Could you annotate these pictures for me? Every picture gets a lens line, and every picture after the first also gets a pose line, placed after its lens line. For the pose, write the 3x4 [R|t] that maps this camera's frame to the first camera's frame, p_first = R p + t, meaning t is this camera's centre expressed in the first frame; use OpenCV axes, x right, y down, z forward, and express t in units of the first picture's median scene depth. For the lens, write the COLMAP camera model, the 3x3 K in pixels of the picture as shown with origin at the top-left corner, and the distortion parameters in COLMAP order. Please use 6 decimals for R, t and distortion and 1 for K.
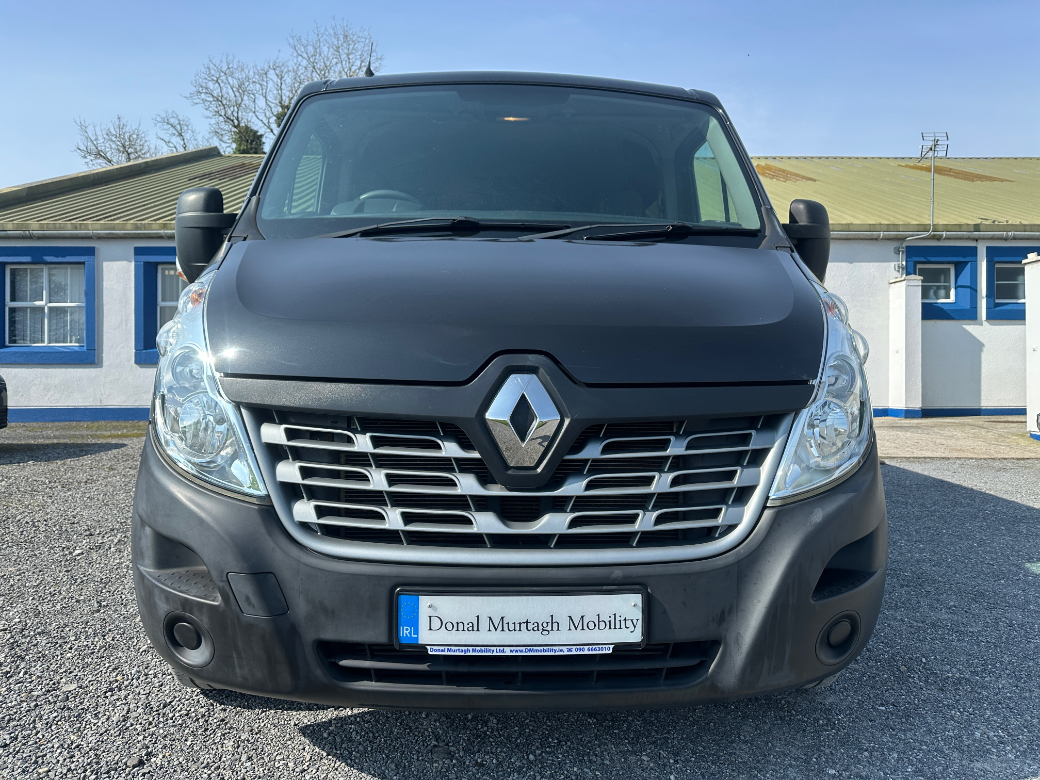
lens RADIAL K [[714.9, 0, 520.0], [0, 714.9, 390.0], [0, 0, 1]] dist [0.087874, -0.196476]
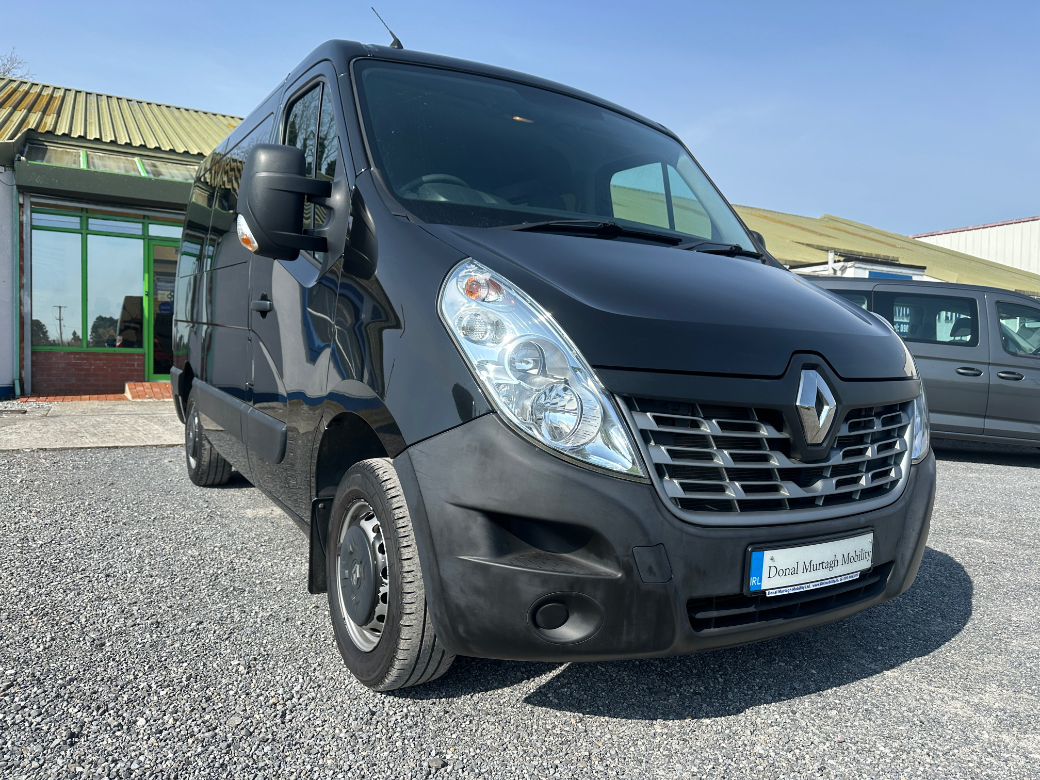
lens RADIAL K [[714.9, 0, 520.0], [0, 714.9, 390.0], [0, 0, 1]] dist [0.087874, -0.196476]
pose [[0.880210, 0.001829, 0.474580, -1.056559], [-0.015603, 0.999563, 0.025088, -0.011713], [-0.474327, -0.029488, 0.879855, 0.121995]]
